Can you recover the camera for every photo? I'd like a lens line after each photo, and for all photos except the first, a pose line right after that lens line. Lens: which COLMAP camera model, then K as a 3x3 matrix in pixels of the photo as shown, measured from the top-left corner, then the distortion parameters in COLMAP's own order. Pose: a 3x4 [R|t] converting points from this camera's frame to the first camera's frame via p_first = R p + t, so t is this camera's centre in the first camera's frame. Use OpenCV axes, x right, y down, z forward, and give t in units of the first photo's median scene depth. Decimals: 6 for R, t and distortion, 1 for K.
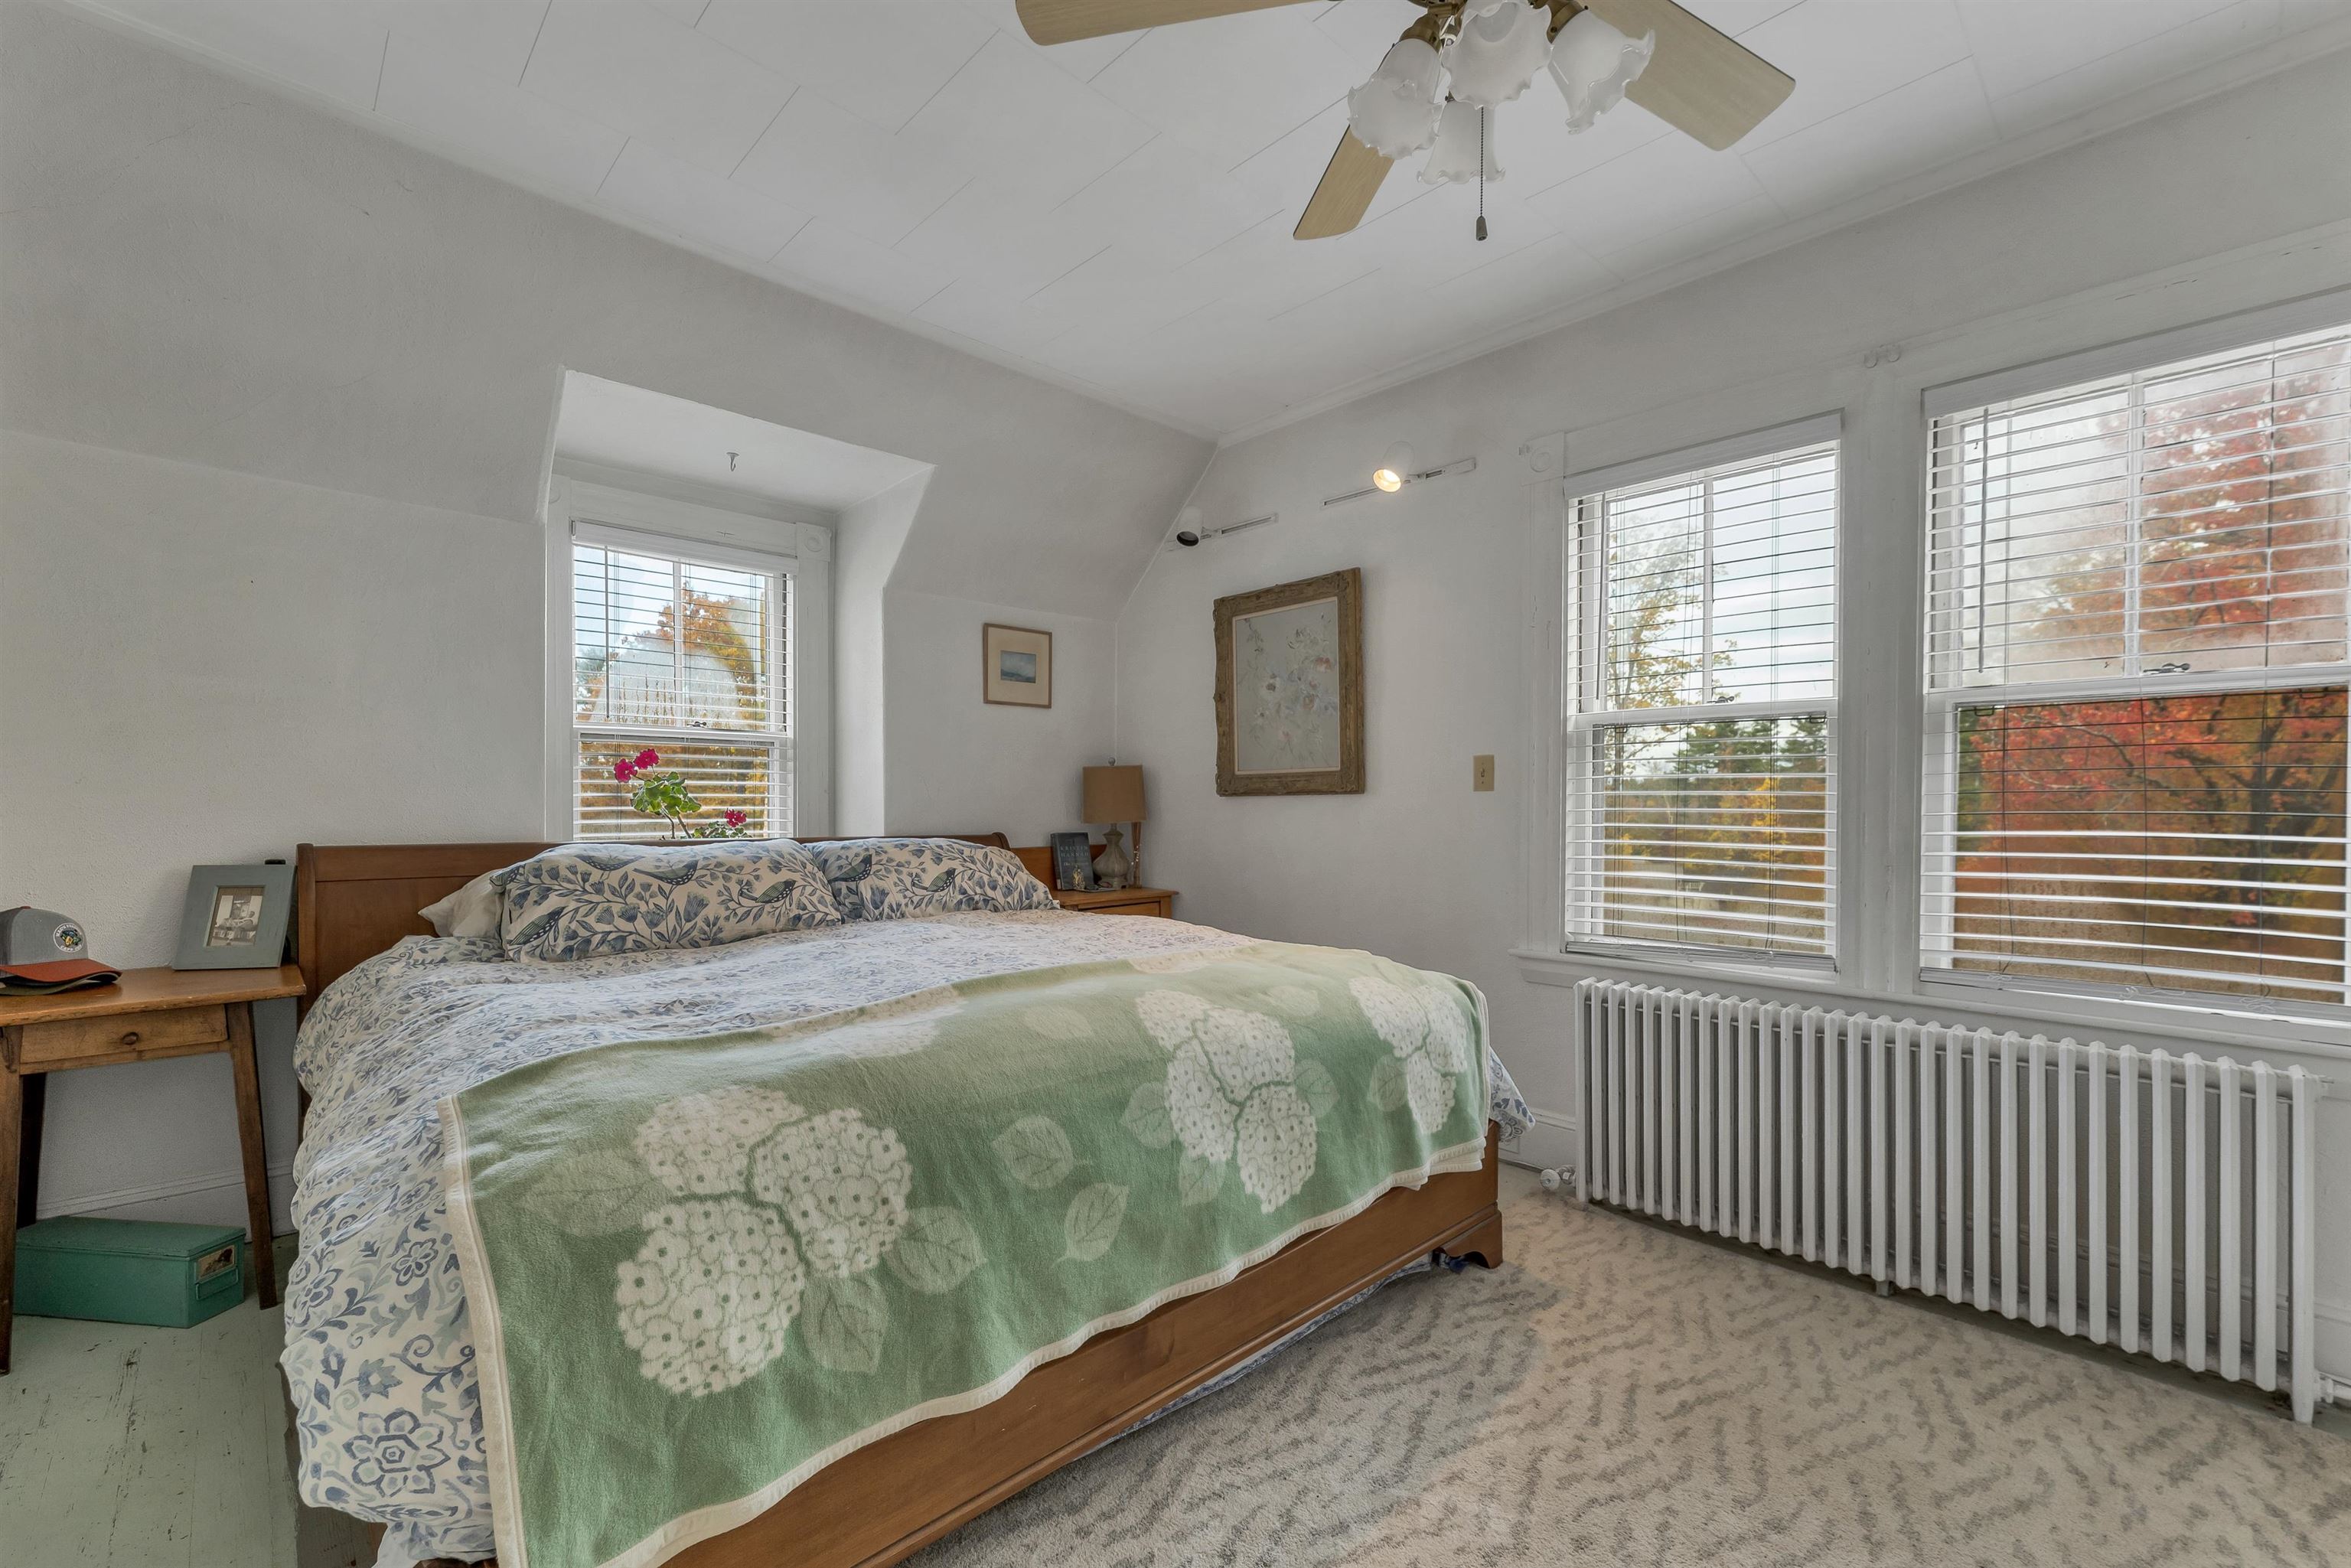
lens RADIAL K [[980.7, 0, 1182.9], [0, 980.7, 808.2], [0, 0, 1]] dist [0.002205, -0.000065]
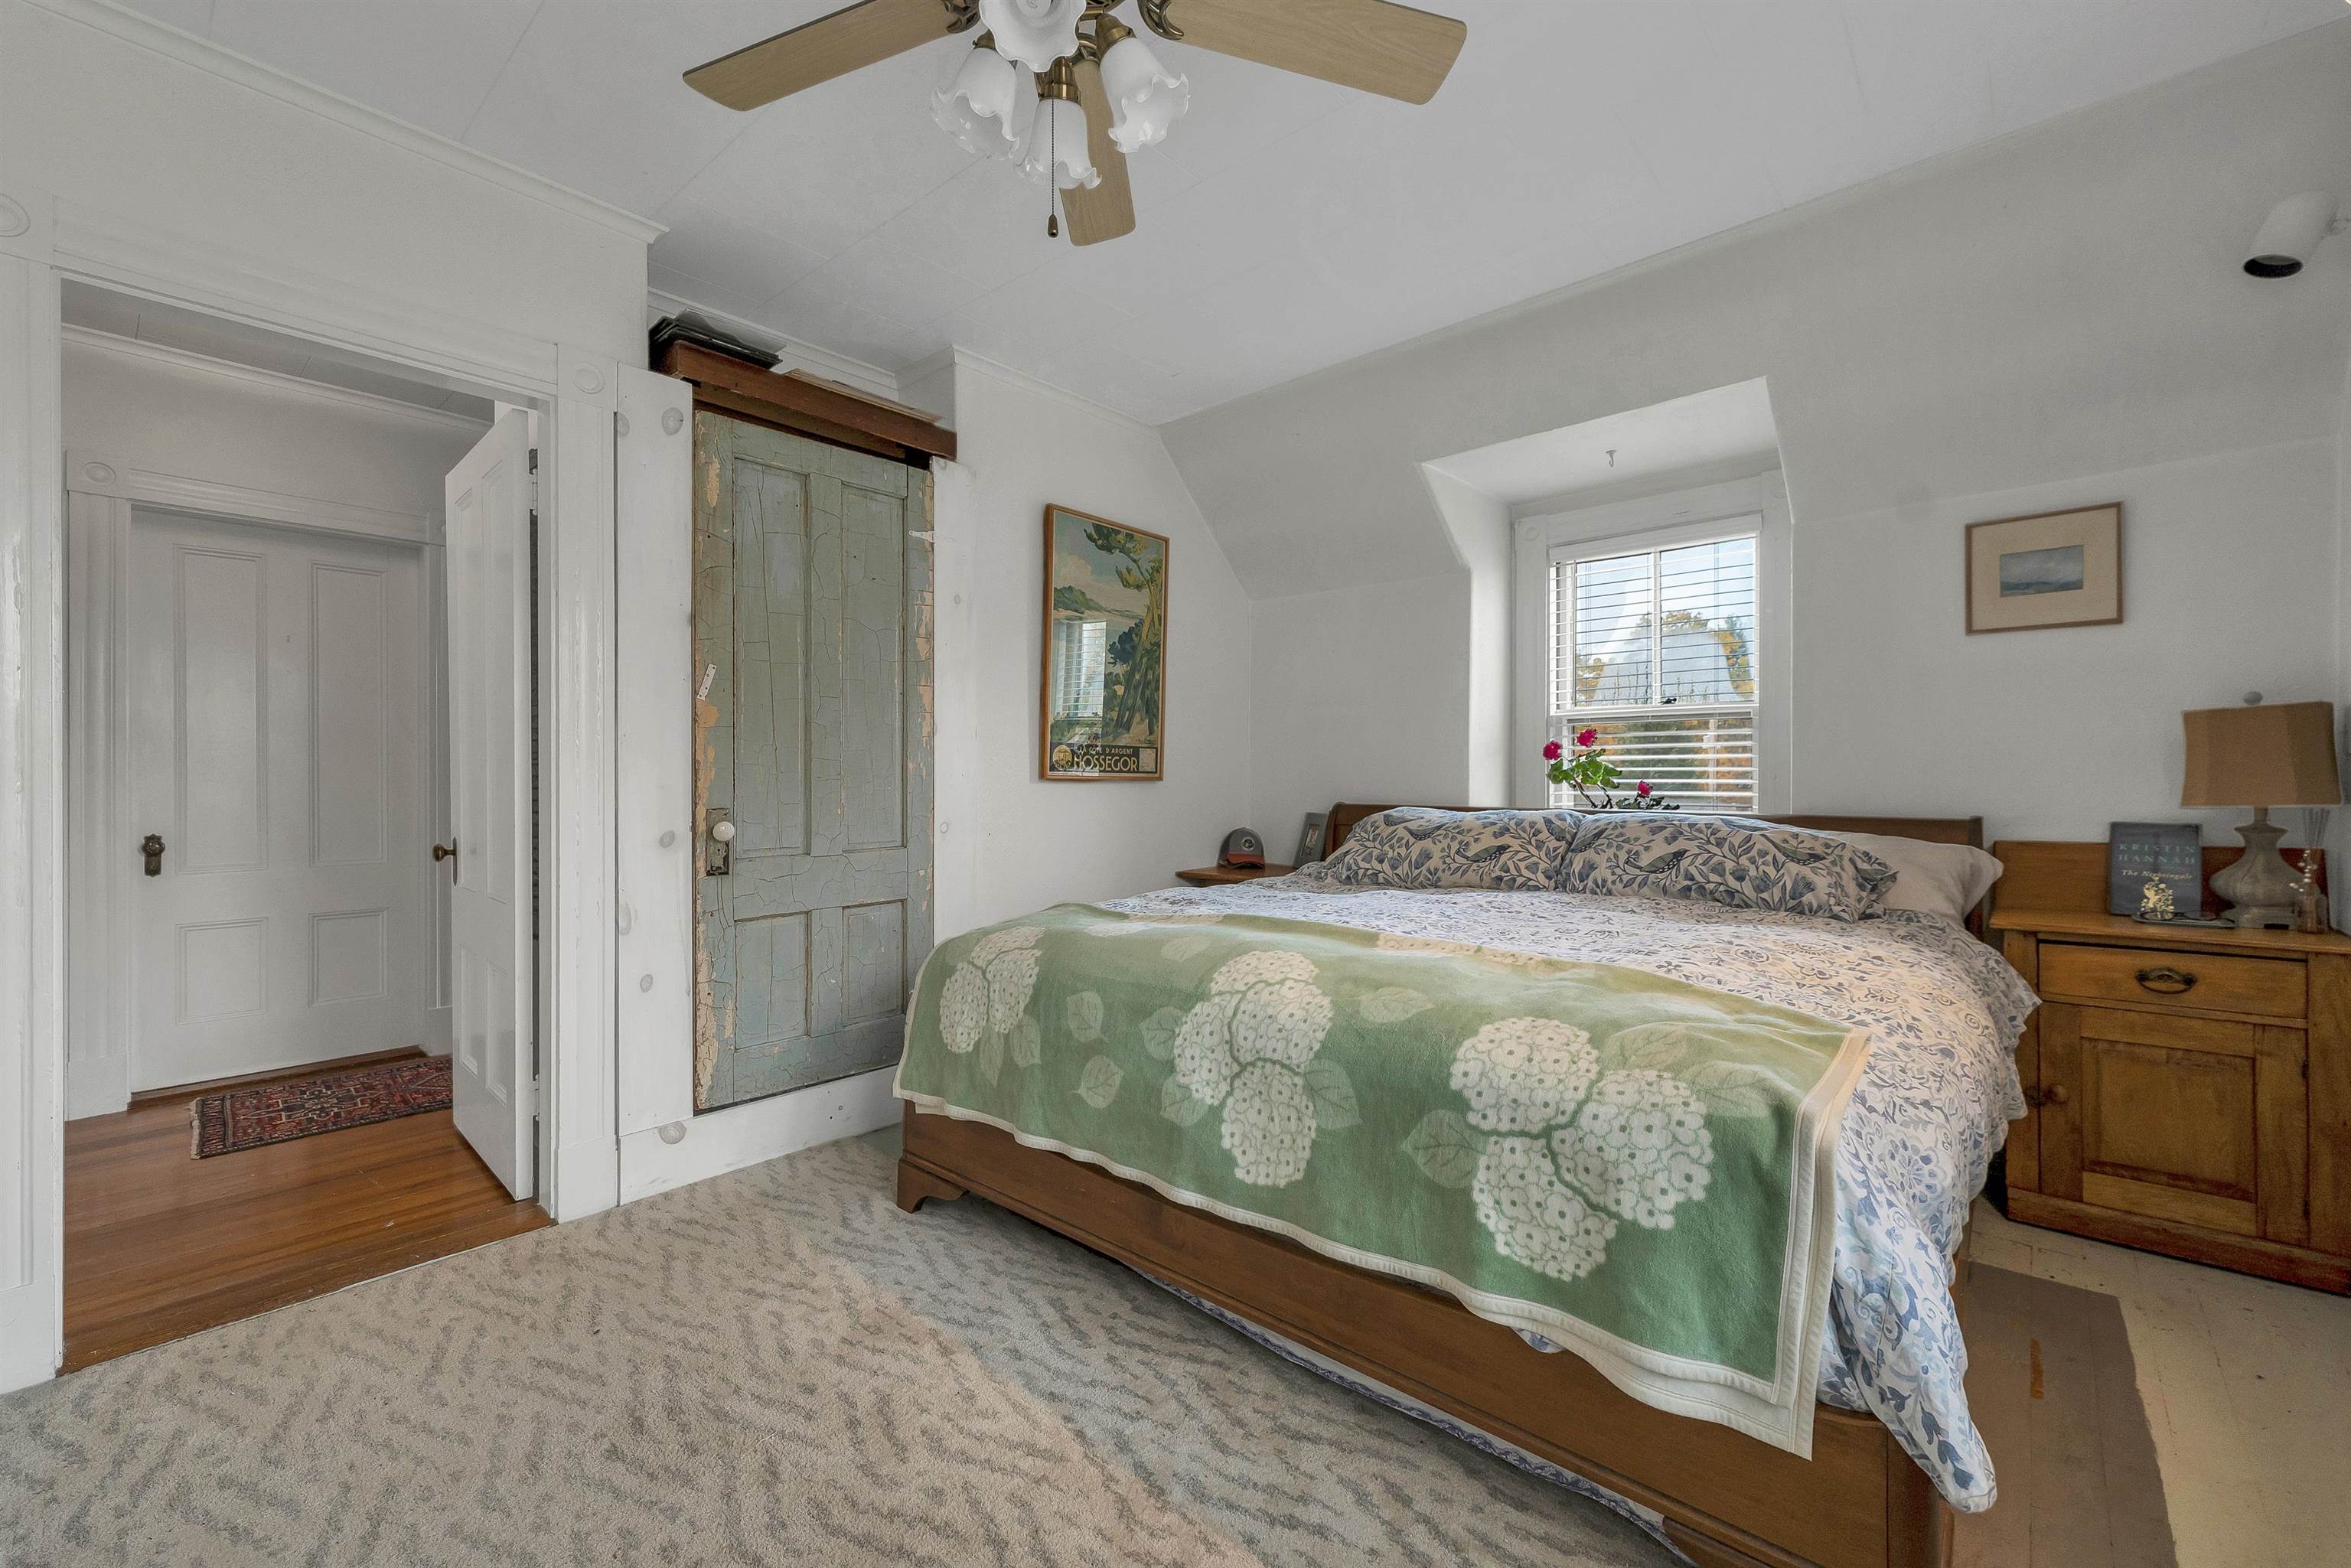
lens RADIAL K [[980.7, 0, 1176.5], [0, 980.7, 768.2], [0, 0, 1]] dist [0.002205, -0.000065]
pose [[0.066118, -0.013093, -0.997726, 0.849460], [-0.002132, 0.999910, -0.013263, 0.001301], [0.997810, 0.003004, 0.066084, 0.670033]]
